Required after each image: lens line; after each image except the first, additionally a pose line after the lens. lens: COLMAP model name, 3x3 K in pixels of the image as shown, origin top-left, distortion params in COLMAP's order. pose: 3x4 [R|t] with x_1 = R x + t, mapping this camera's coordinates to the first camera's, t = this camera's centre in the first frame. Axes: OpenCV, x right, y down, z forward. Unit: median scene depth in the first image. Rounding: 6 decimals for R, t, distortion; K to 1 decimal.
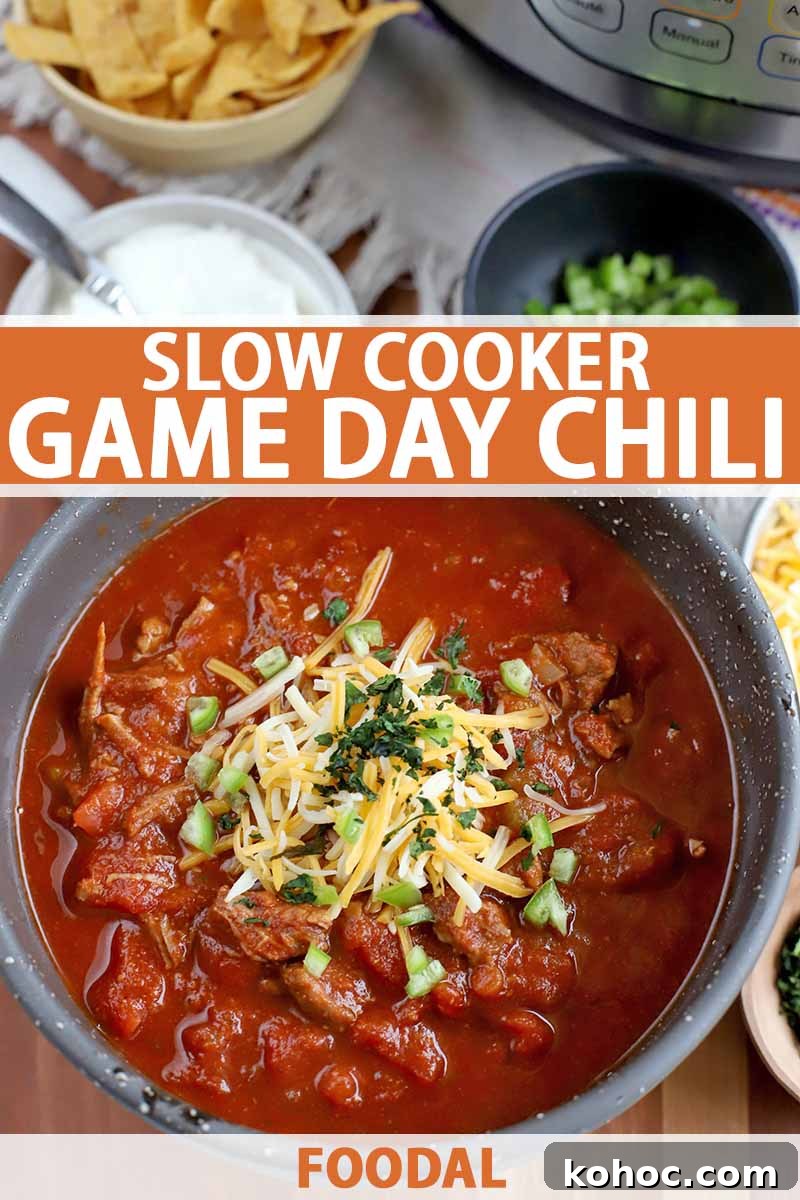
lens RADIAL K [[1877.1, 0, 400.0], [0, 1877.1, 600.0], [0, 0, 1]] dist [-0.205330, 0.061166]
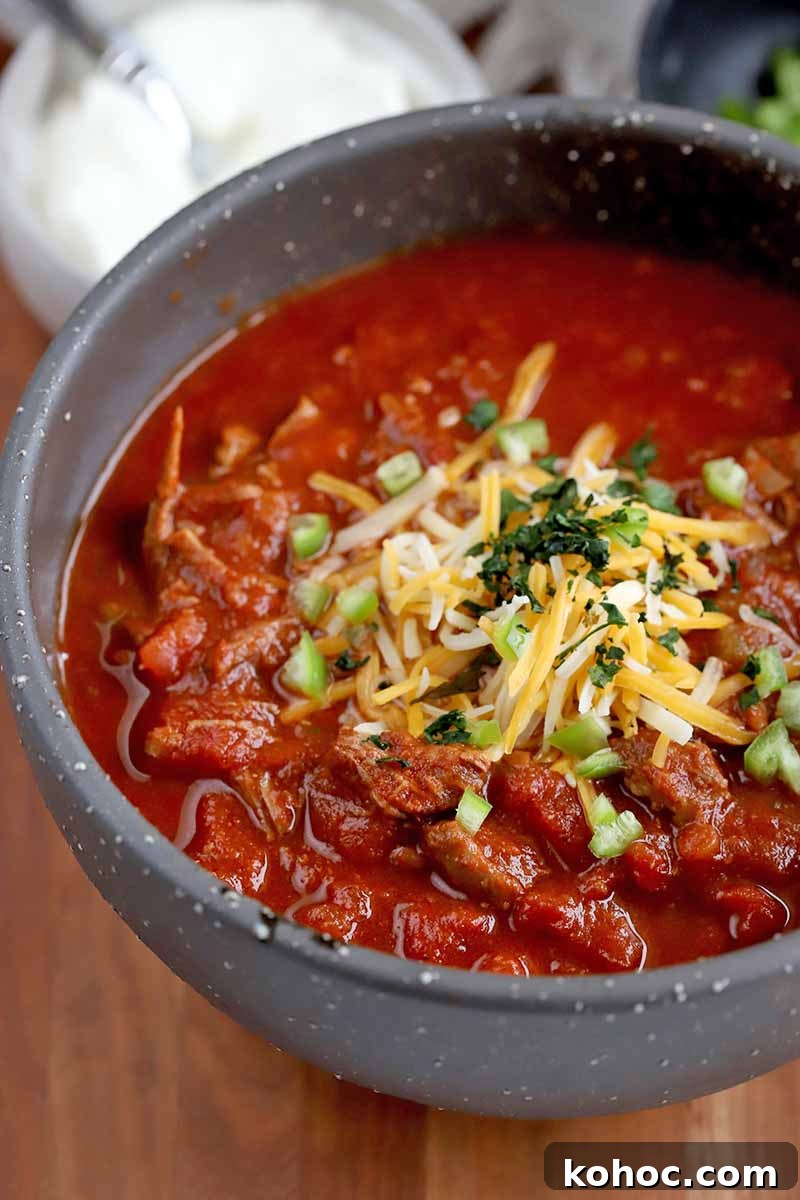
lens RADIAL K [[3922.9, 0, 467.3], [0, 3922.9, 599.7], [0, 0, 1]] dist [0.111272, 0.354952]
pose [[0.999870, -0.005939, 0.014974, -0.067587], [0.008561, 0.983330, -0.181630, 0.383797], [-0.013645, 0.181735, 0.983253, -0.559607]]
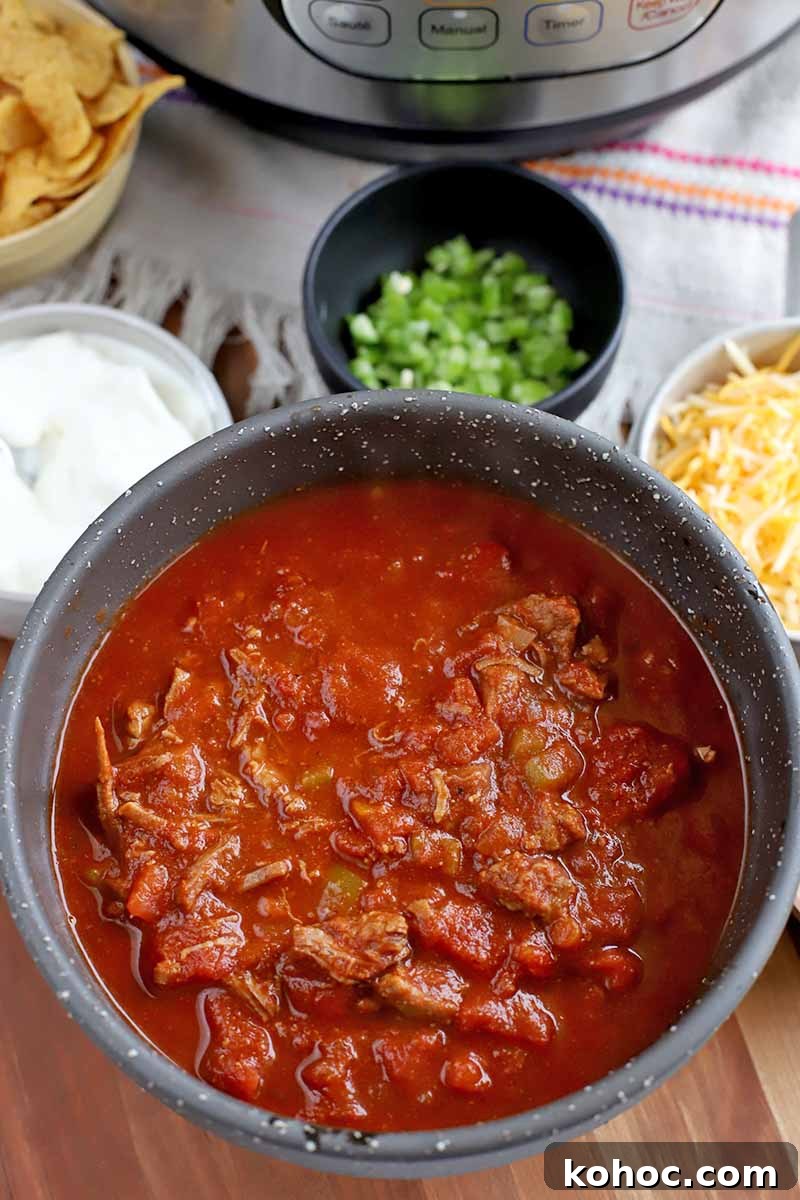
lens RADIAL K [[1877.1, 0, 400.0], [0, 1877.1, 600.0], [0, 0, 1]] dist [-0.205330, 0.061166]
pose [[0.946694, -0.288707, 0.142898, -0.131864], [0.294134, 0.955595, -0.017971, 0.017950], [-0.131364, 0.059044, 0.989574, -0.027836]]
